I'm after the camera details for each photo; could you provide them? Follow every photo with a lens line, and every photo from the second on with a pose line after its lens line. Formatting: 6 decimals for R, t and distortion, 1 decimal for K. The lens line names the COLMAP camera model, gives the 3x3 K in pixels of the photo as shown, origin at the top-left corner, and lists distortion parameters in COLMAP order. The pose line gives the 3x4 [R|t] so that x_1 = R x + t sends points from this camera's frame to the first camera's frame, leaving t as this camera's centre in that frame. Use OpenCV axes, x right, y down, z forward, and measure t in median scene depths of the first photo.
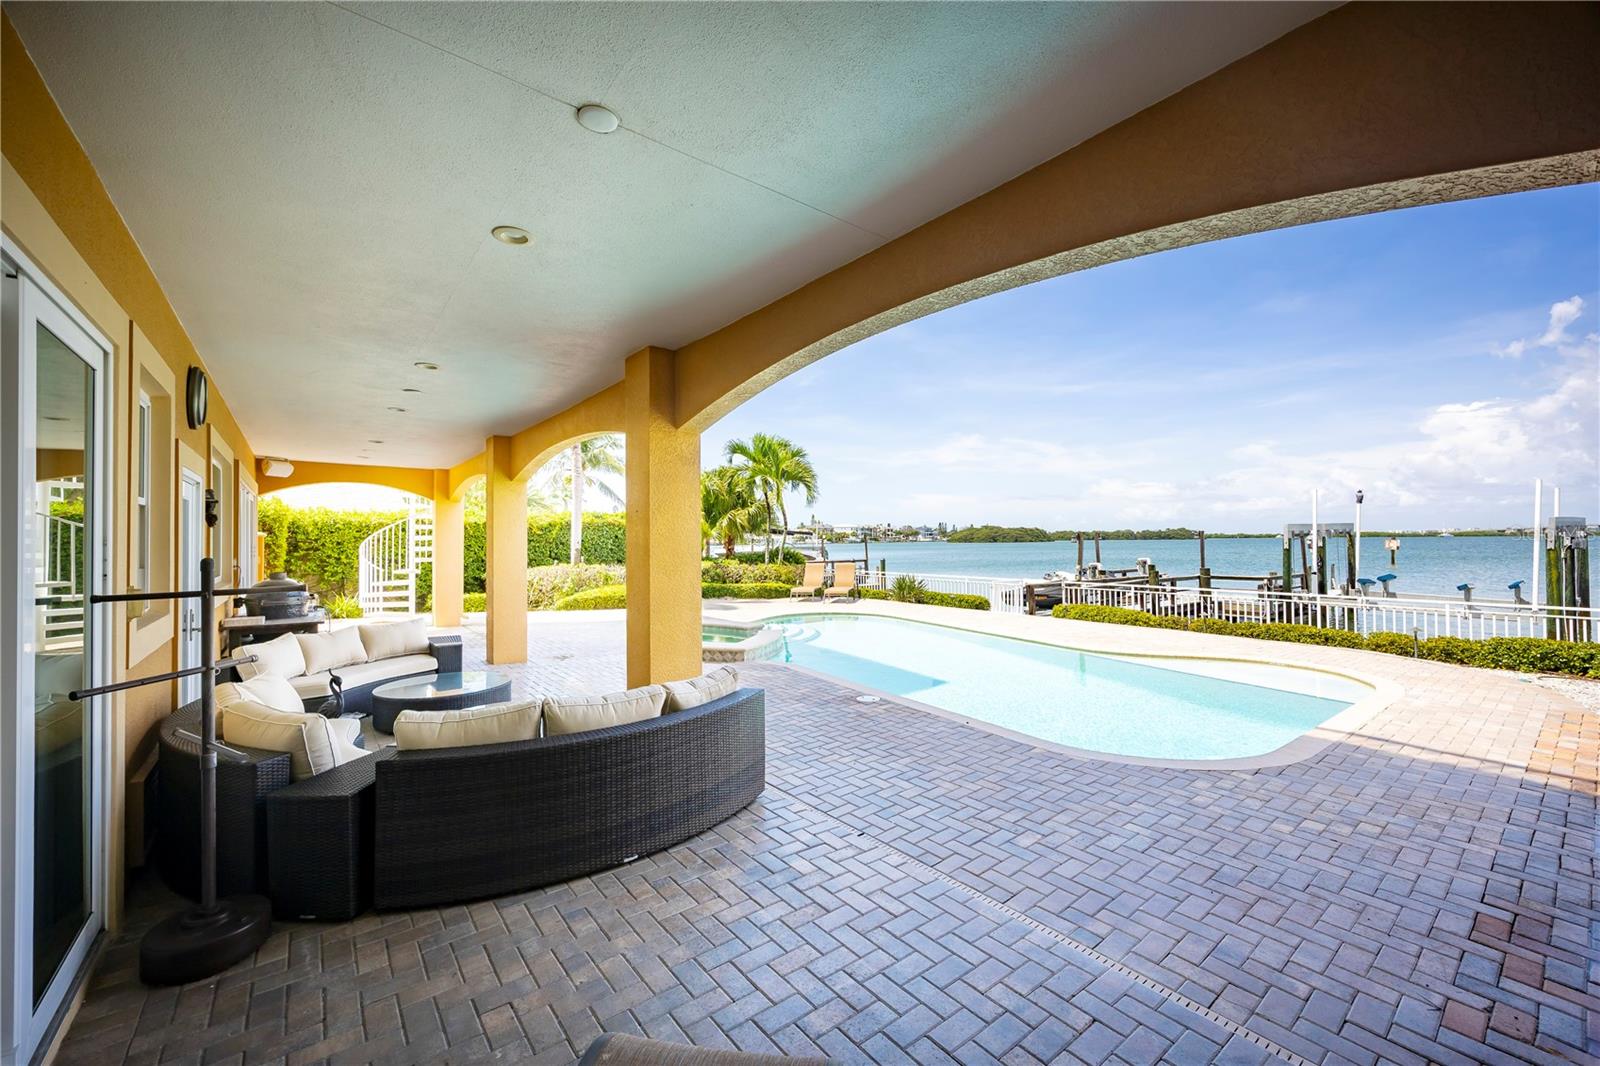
lens RADIAL K [[632.0, 0, 793.6], [0, 632.0, 571.7], [0, 0, 1]] dist [-0.002007, 0.000447]
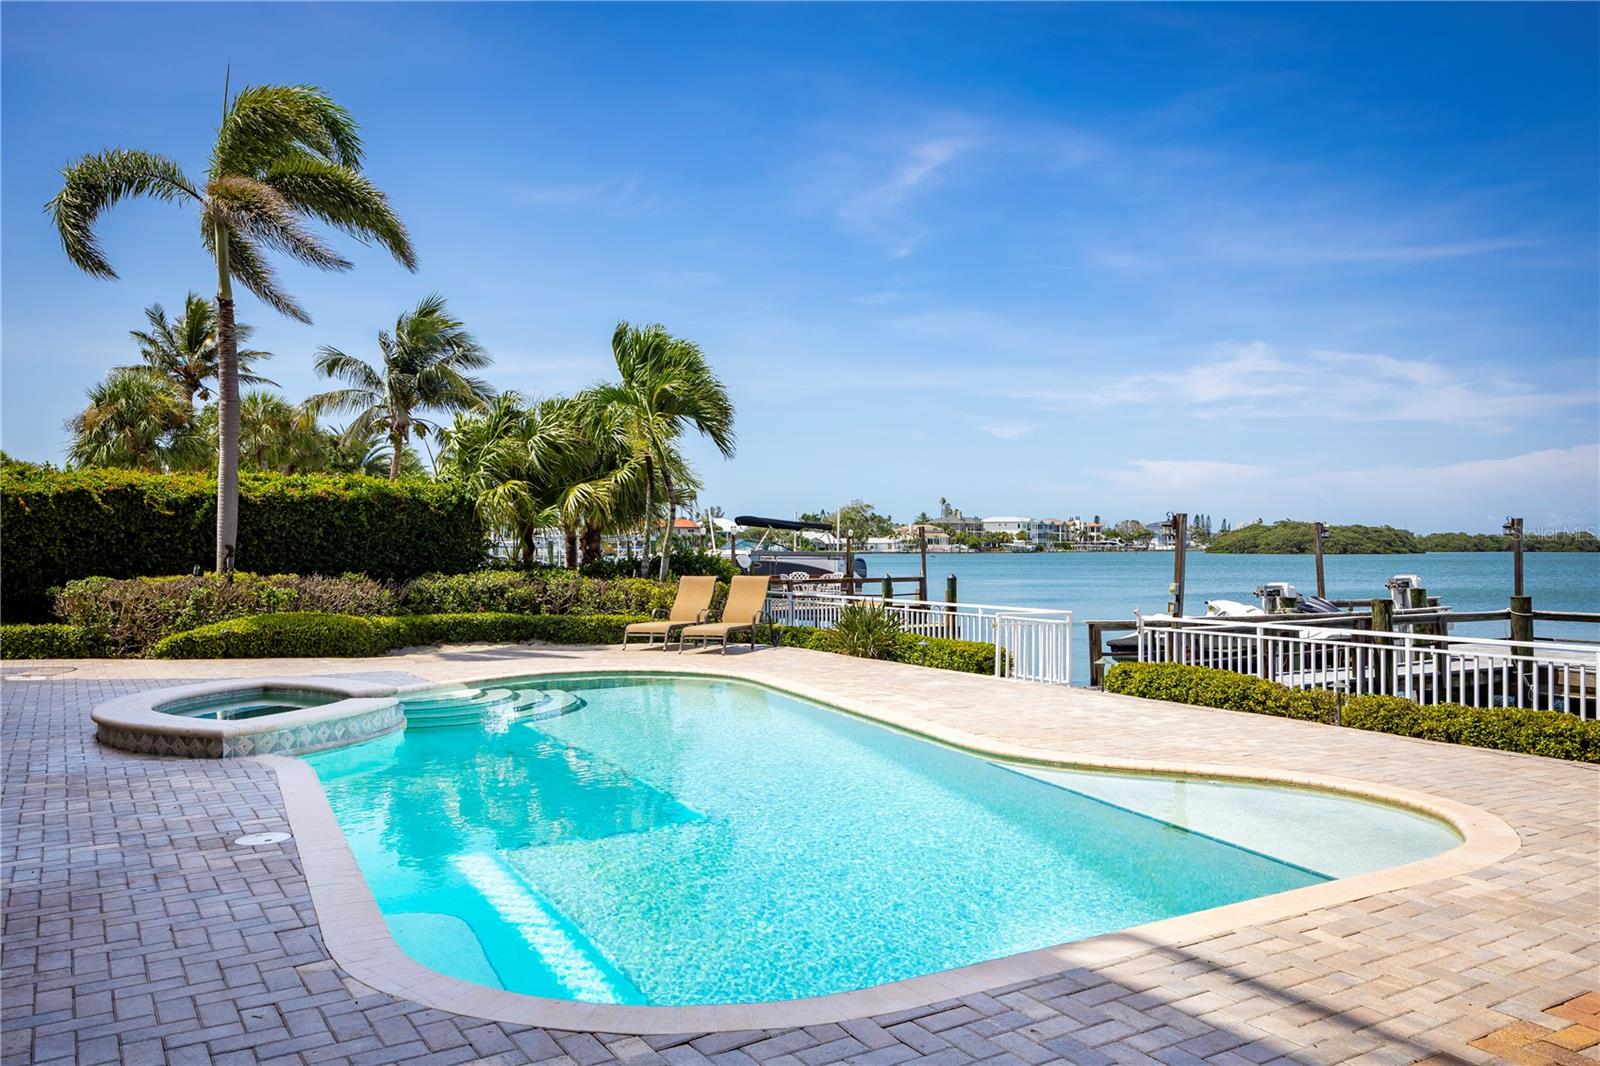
lens RADIAL K [[1205.4, 0, 794.5], [0, 1205.4, 585.2], [0, 0, 1]] dist [-0.018170, 0.007883]
pose [[0.995170, 0.011555, -0.097489, 0.187551], [-0.013282, 0.999766, -0.017085, 0.008102], [0.097269, 0.018297, 0.995090, 0.050754]]
